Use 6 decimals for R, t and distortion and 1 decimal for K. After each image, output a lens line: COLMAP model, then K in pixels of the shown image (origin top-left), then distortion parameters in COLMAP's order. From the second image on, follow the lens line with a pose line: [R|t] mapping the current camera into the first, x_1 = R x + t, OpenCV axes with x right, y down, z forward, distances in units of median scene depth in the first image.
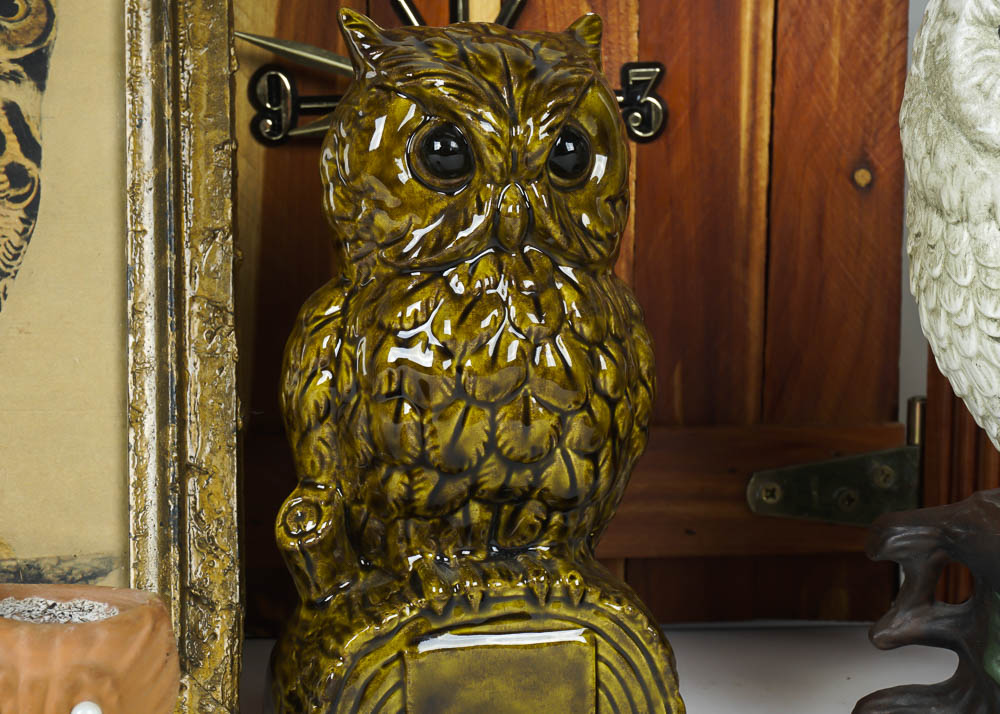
lens RADIAL K [[1943.1, 0, 505.3], [0, 1943.1, 391.0], [0, 0, 1]] dist [0.036629, 0.000000]
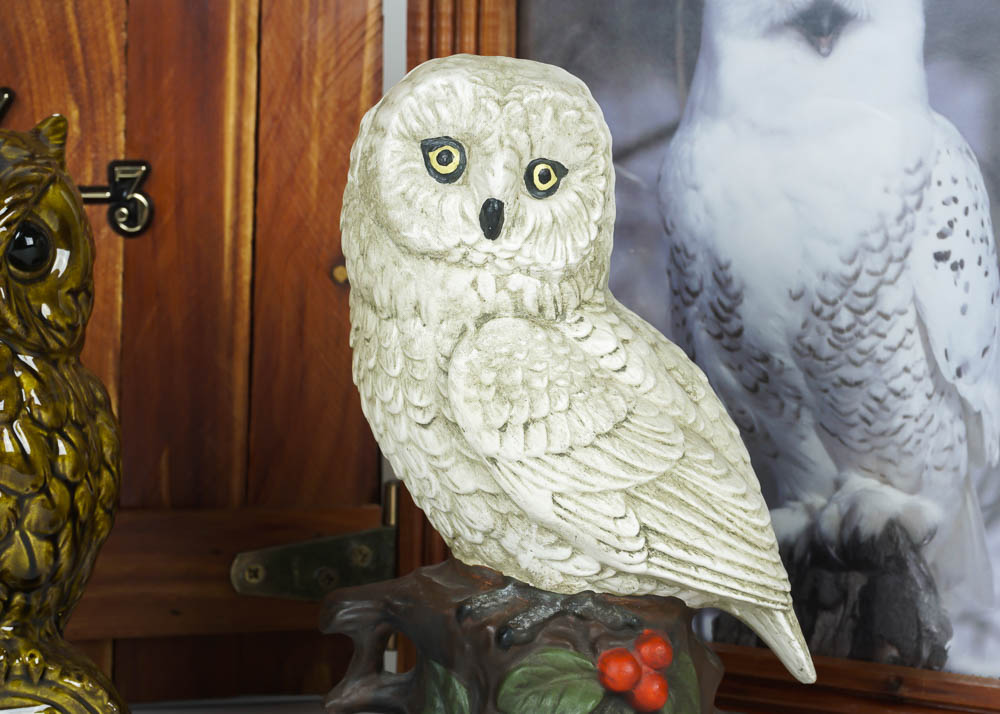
lens RADIAL K [[1943.1, 0, 464.9], [0, 1943.1, 387.5], [0, 0, 1]] dist [0.036629, 0.000000]
pose [[0.981749, 0.005413, 0.190102, 0.063285], [0.003584, 0.998891, -0.046953, 0.002944], [-0.190145, 0.046778, 0.980641, -0.065940]]
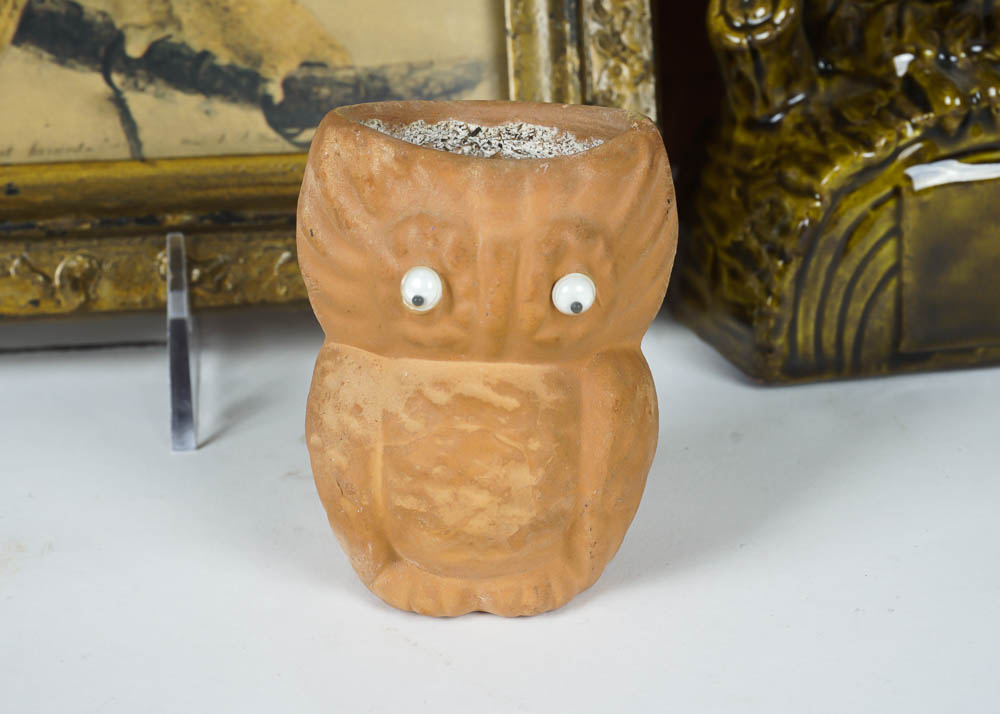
lens RADIAL K [[1943.1, 0, 492.3], [0, 1943.1, 359.8], [0, 0, 1]] dist [0.036629, 0.000000]
pose [[0.999093, -0.008167, -0.041786, -0.172711], [0.017639, 0.972642, 0.231639, 0.024947], [0.038751, -0.232166, 0.971904, 0.266098]]
